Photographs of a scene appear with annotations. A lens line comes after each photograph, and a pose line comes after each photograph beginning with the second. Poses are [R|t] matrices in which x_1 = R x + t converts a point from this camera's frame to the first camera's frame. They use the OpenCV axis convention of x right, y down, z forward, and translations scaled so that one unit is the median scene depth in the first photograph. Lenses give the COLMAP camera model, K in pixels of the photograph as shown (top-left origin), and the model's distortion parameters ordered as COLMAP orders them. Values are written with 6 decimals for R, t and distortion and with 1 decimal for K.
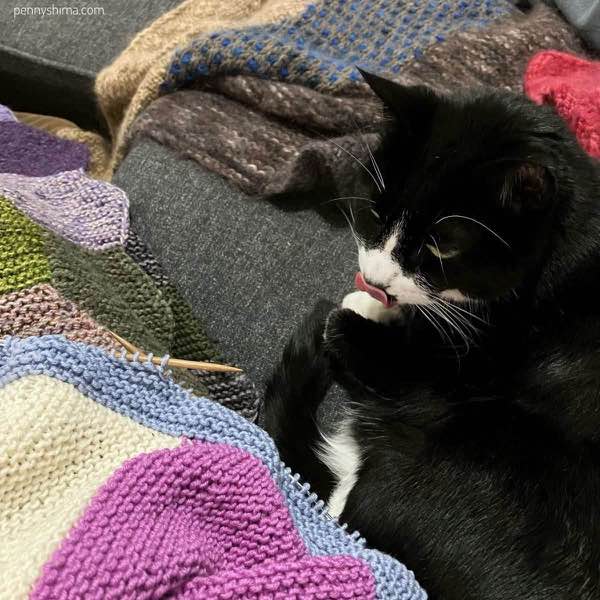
lens RADIAL K [[602.9, 0, 300.0], [0, 602.9, 300.0], [0, 0, 1]] dist [0.026512, -0.022470]
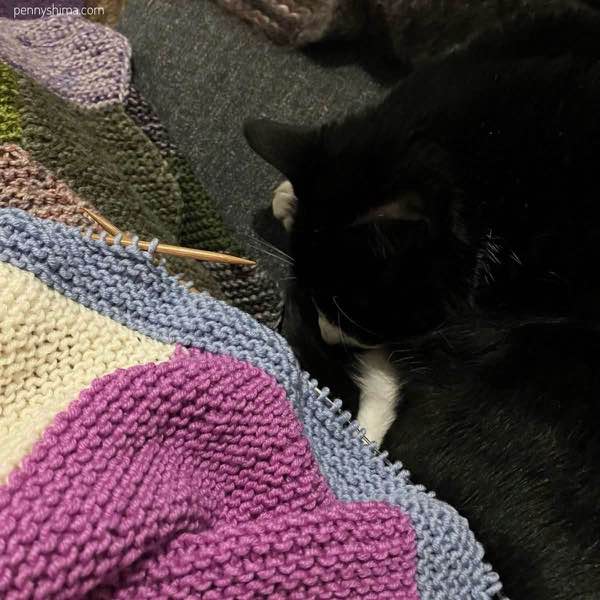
lens RADIAL K [[579.0, 0, 300.0], [0, 579.0, 300.0], [0, 0, 1]] dist [-0.078529, 0.151637]
pose [[0.997561, 0.040214, -0.057056, 0.003151], [-0.028942, 0.982090, 0.186177, 0.024639], [0.063521, -0.184072, 0.980858, 0.275122]]
